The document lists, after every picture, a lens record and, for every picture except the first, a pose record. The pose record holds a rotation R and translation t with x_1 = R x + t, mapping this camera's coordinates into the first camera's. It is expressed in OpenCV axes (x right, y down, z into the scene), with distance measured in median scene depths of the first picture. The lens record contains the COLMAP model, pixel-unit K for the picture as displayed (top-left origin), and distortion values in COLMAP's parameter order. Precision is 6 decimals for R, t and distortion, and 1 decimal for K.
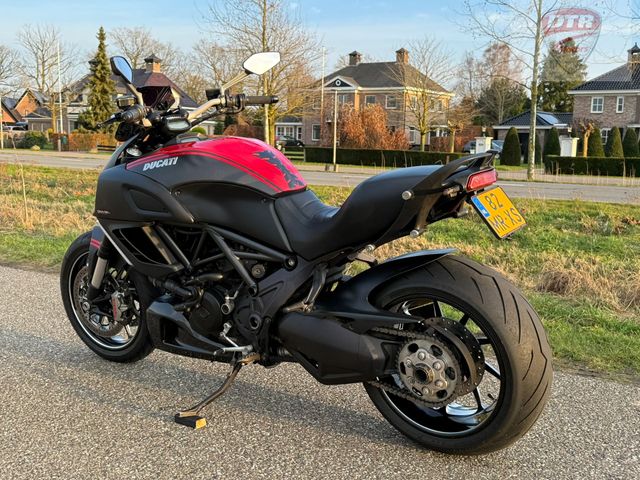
lens RADIAL K [[757.2, 0, 319.2], [0, 757.2, 239.4], [0, 0, 1]] dist [0.088667, 0.000000]
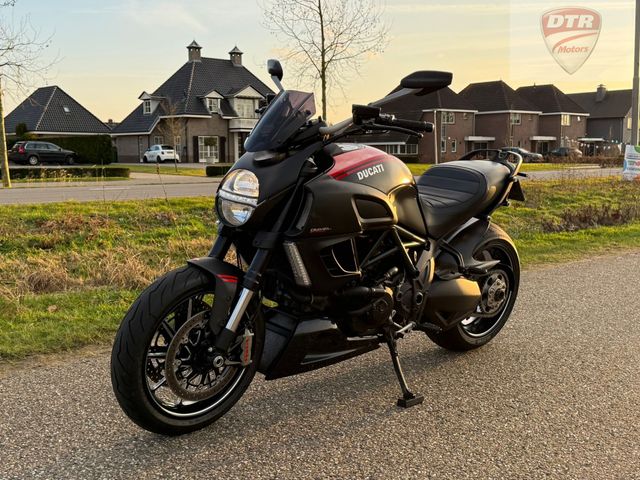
lens RADIAL K [[757.2, 0, 318.4], [0, 757.2, 239.8], [0, 0, 1]] dist [0.088667, 0.000000]
pose [[0.210682, -0.134503, 0.968257, -1.221595], [0.128181, 0.985738, 0.109040, -0.128696], [-0.969114, 0.101139, 0.224918, 0.847209]]
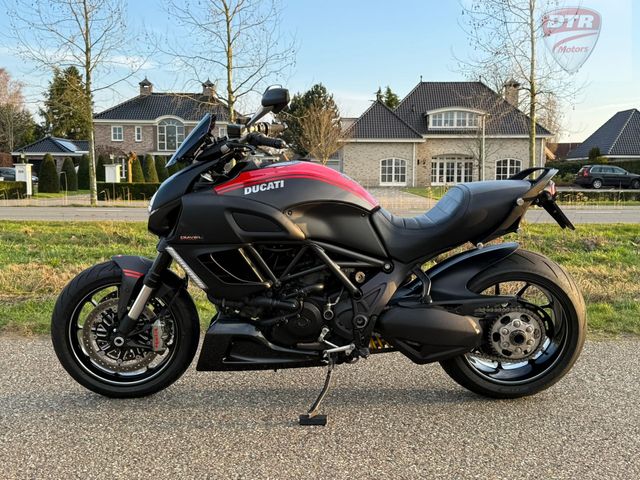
lens RADIAL K [[757.2, 0, 318.1], [0, 757.2, 239.8], [0, 0, 1]] dist [0.088667, 0.000000]
pose [[0.818106, -0.069192, 0.570890, -0.757921], [0.088767, 0.996031, -0.006488, -0.012066], [-0.568175, 0.055984, 0.821001, 0.086816]]
